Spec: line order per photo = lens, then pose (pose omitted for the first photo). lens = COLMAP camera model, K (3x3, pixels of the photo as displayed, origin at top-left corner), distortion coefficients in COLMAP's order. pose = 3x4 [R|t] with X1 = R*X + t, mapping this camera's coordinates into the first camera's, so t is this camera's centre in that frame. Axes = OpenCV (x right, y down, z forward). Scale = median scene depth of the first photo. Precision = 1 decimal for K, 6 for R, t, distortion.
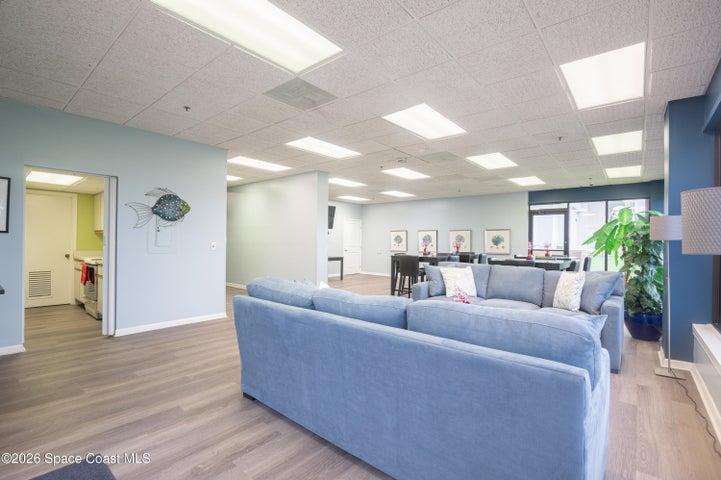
lens RADIAL K [[331.1, 0, 381.3], [0, 331.1, 236.0], [0, 0, 1]] dist [-0.028032, -0.000307]
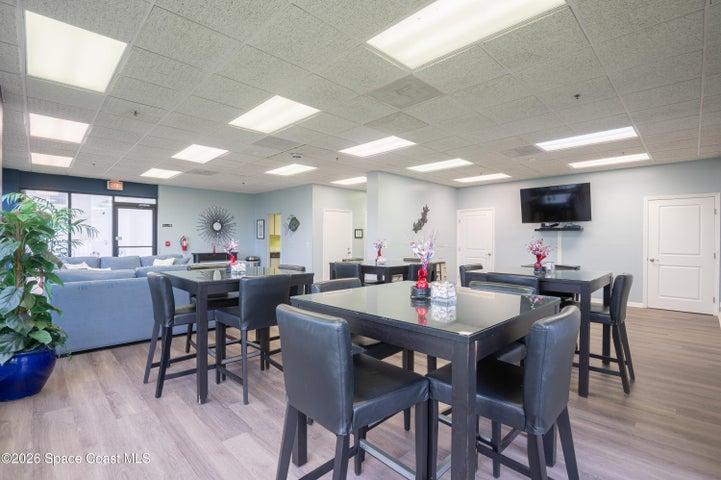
lens RADIAL K [[331.1, 0, 364.4], [0, 331.1, 244.0], [0, 0, 1]] dist [-0.028032, -0.000307]
pose [[0.128215, -0.010091, 0.991695, -0.328476], [-0.025116, 0.999594, 0.013418, 0.005636], [-0.991428, -0.026628, 0.127910, 0.246322]]
